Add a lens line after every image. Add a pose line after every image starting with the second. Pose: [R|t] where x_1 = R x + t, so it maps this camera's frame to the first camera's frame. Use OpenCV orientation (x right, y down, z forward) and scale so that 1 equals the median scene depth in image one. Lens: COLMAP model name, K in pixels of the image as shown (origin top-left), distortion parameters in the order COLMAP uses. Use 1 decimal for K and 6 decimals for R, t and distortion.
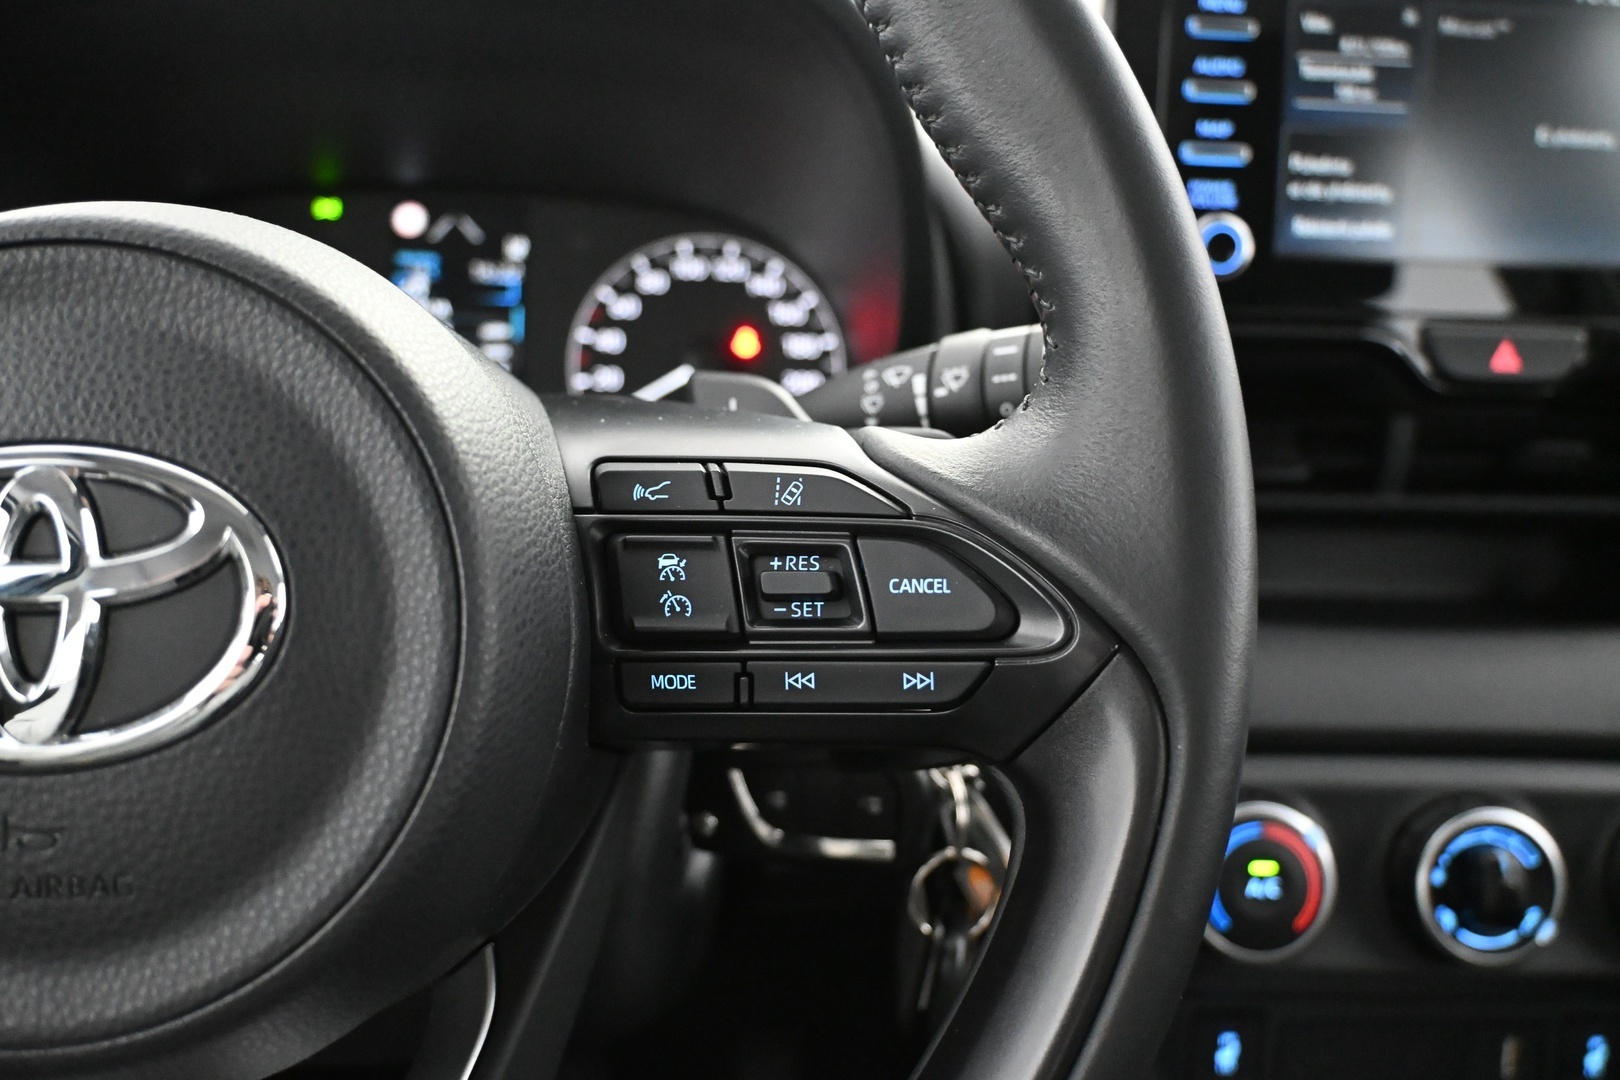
lens RADIAL K [[1504.8, 0, 808.5], [0, 1504.8, 546.0], [0, 0, 1]] dist [-0.008028, 0.000000]
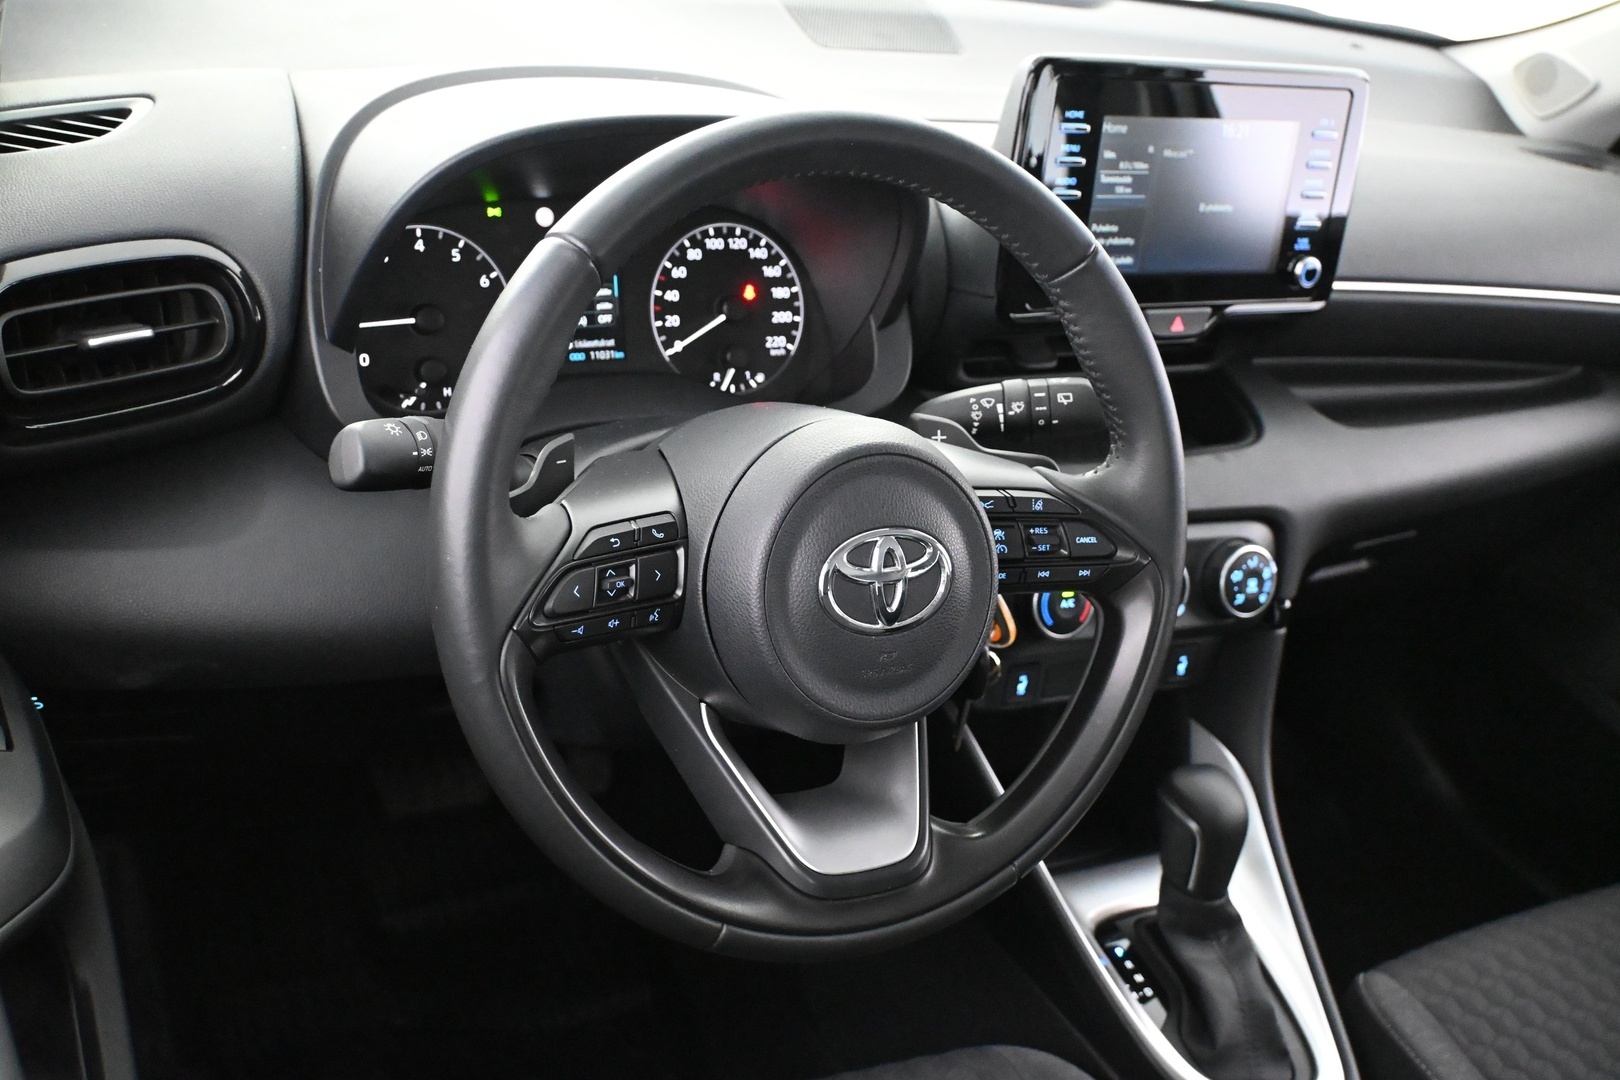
lens RADIAL K [[1712.3, 0, 810.0], [0, 1712.3, 539.0], [0, 0, 1]] dist [-0.023287, 0.000000]
pose [[0.908471, -0.089839, 0.408179, -0.750895], [-0.015685, 0.968608, 0.248097, -0.335091], [-0.417655, -0.231791, 0.878543, -0.677014]]
